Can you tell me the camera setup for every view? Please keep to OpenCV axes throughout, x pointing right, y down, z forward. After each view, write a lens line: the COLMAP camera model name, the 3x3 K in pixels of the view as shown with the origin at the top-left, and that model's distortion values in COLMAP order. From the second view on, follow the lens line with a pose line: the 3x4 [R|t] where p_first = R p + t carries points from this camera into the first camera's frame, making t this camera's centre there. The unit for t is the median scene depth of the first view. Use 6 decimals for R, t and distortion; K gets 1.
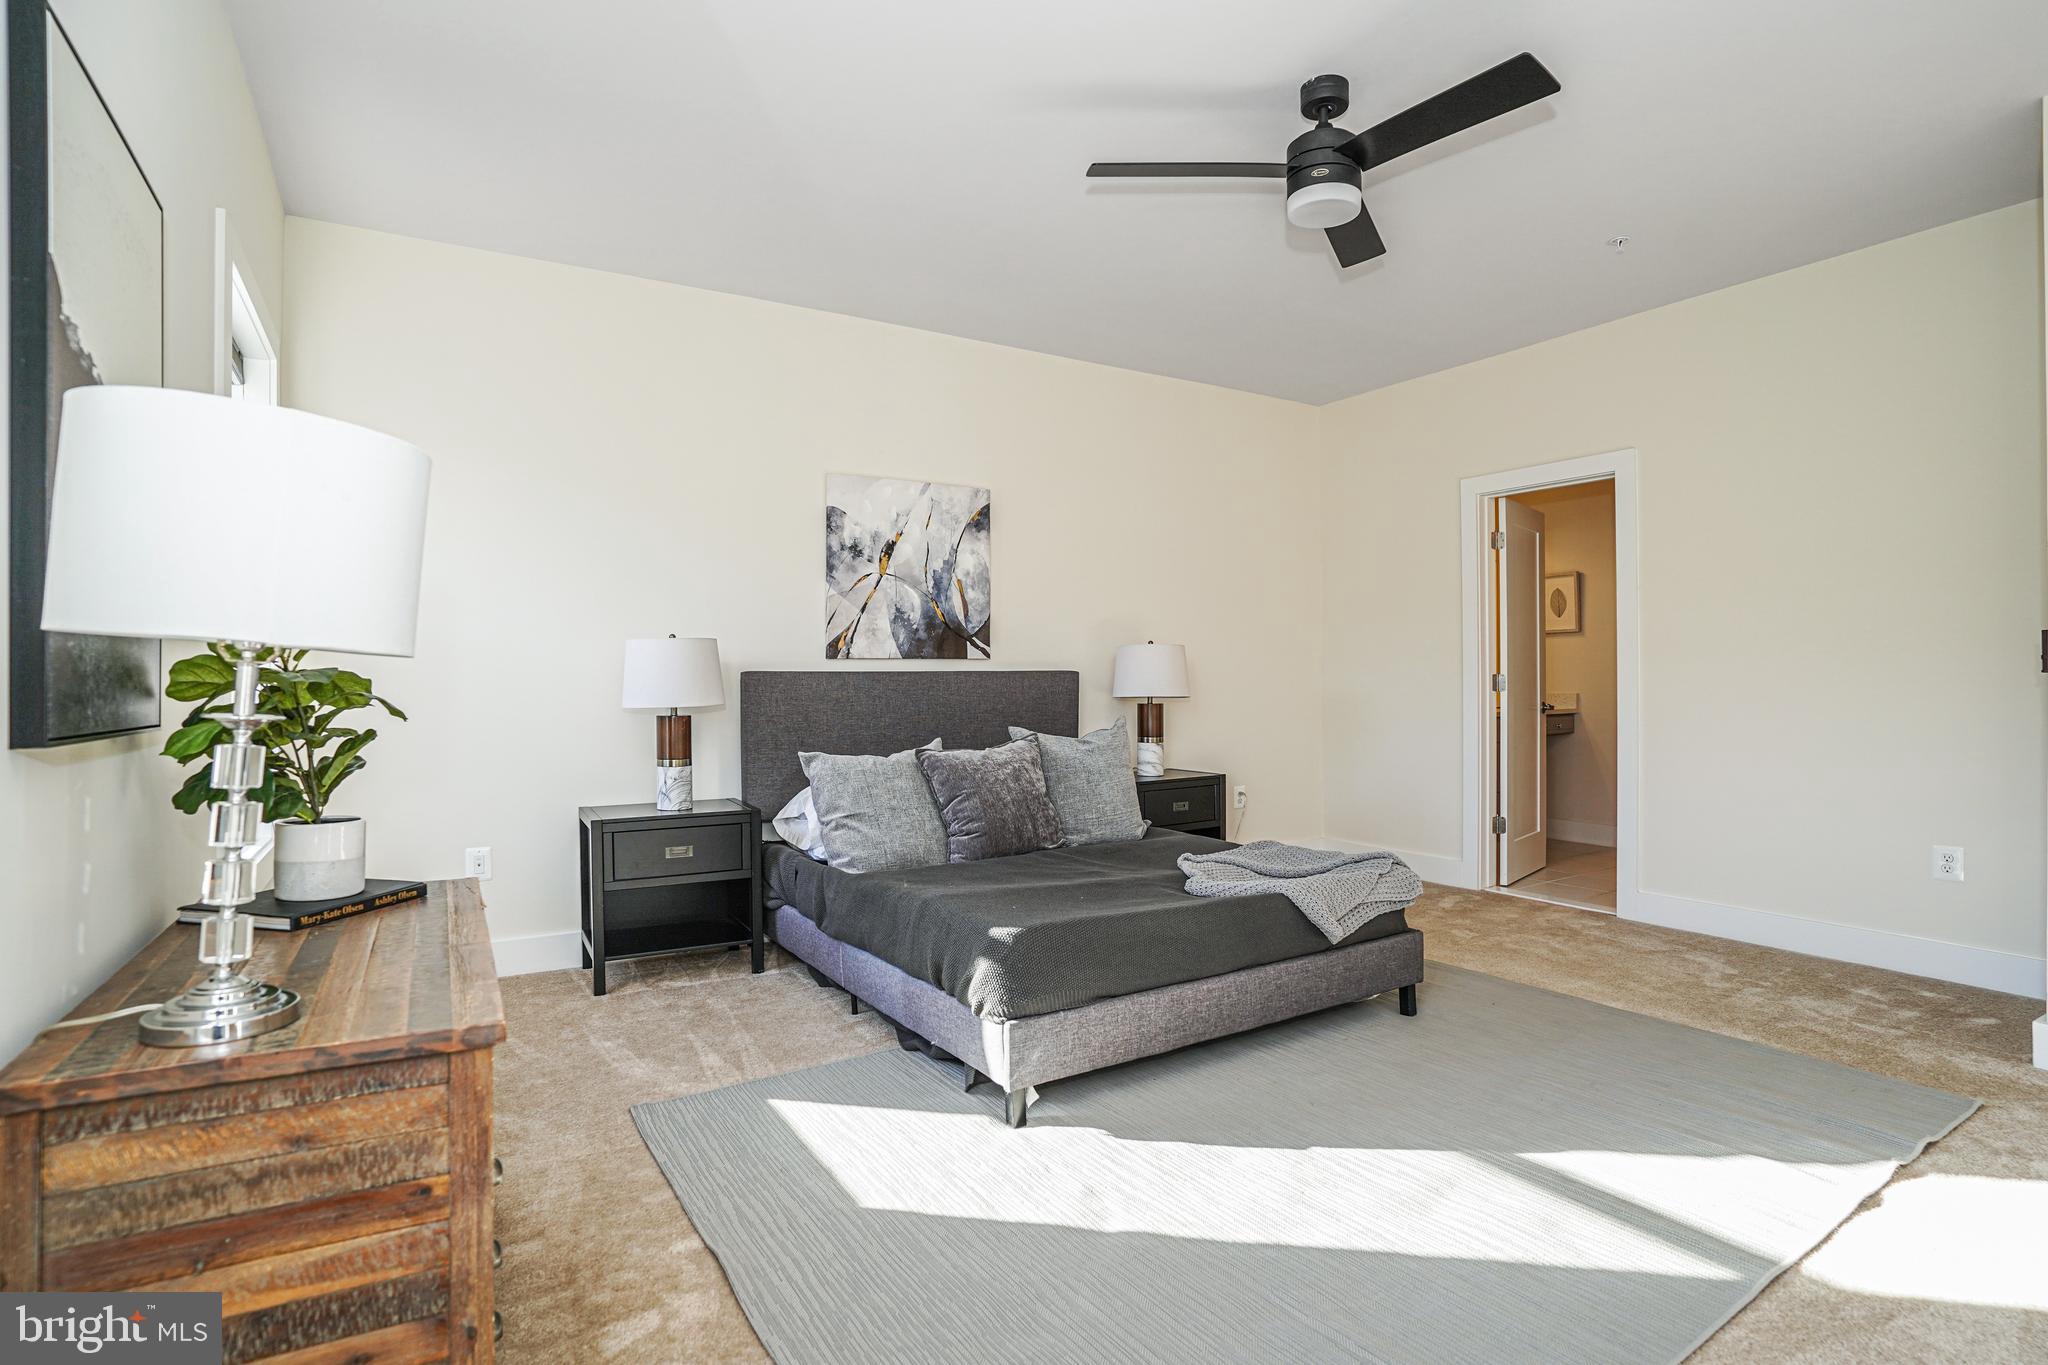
lens RADIAL K [[1017.9, 0, 1022.8], [0, 1017.9, 680.0], [0, 0, 1]] dist [-0.081385, 0.040230]
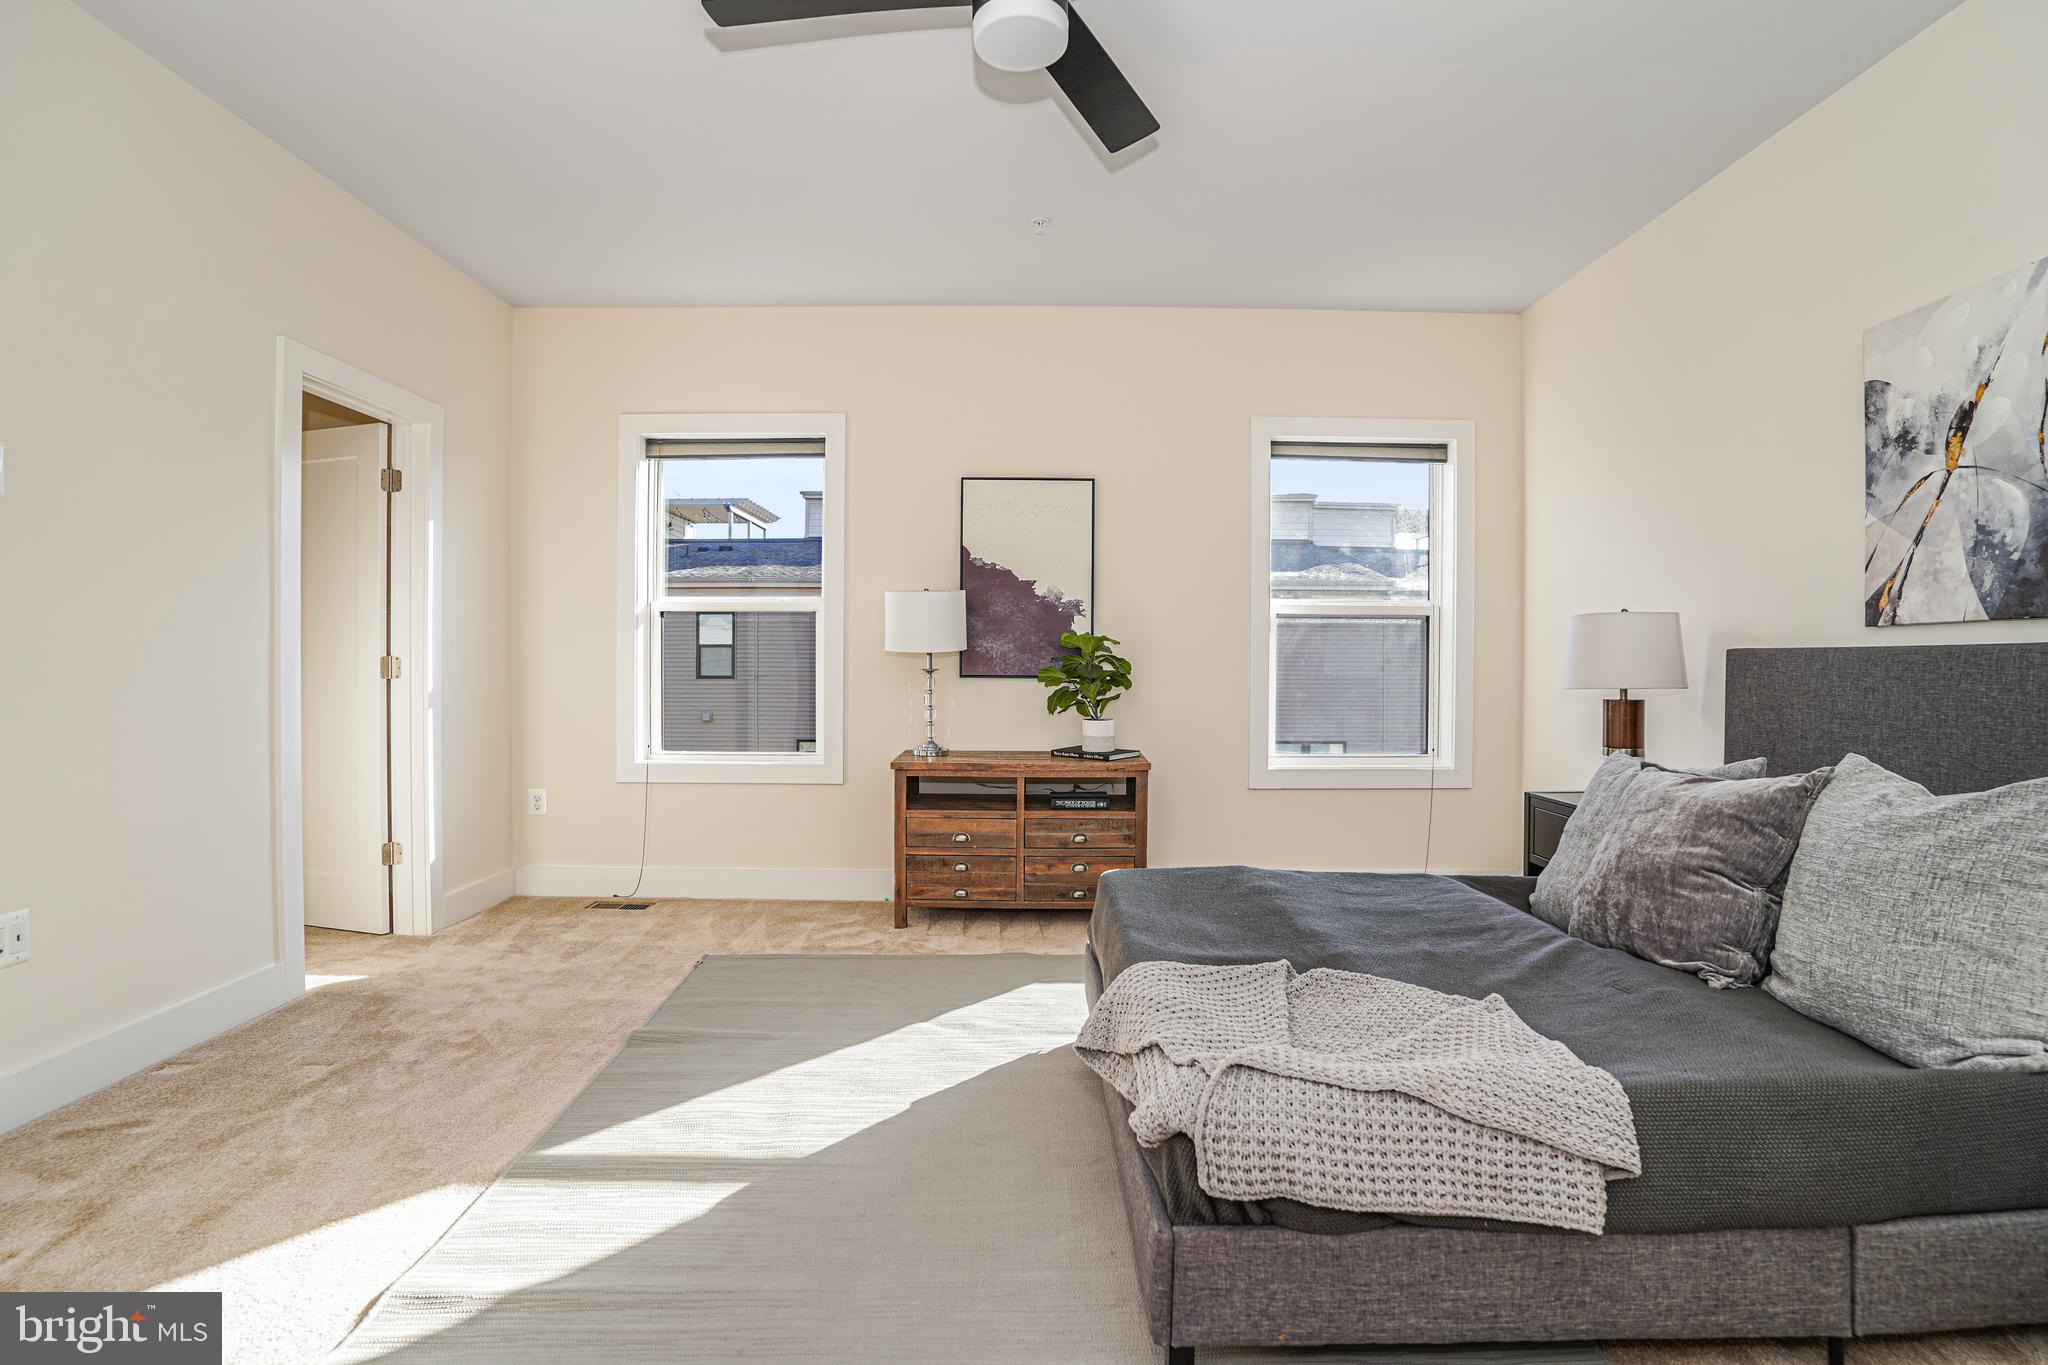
lens RADIAL K [[1007.3, 0, 1028.0], [0, 1007.3, 677.7], [0, 0, 1]] dist [-0.082044, 0.037654]
pose [[-0.516217, 0.017645, -0.856276, 0.569267], [0.000715, 0.999796, 0.020171, -0.001944], [0.856457, 0.009800, -0.516125, 0.838781]]
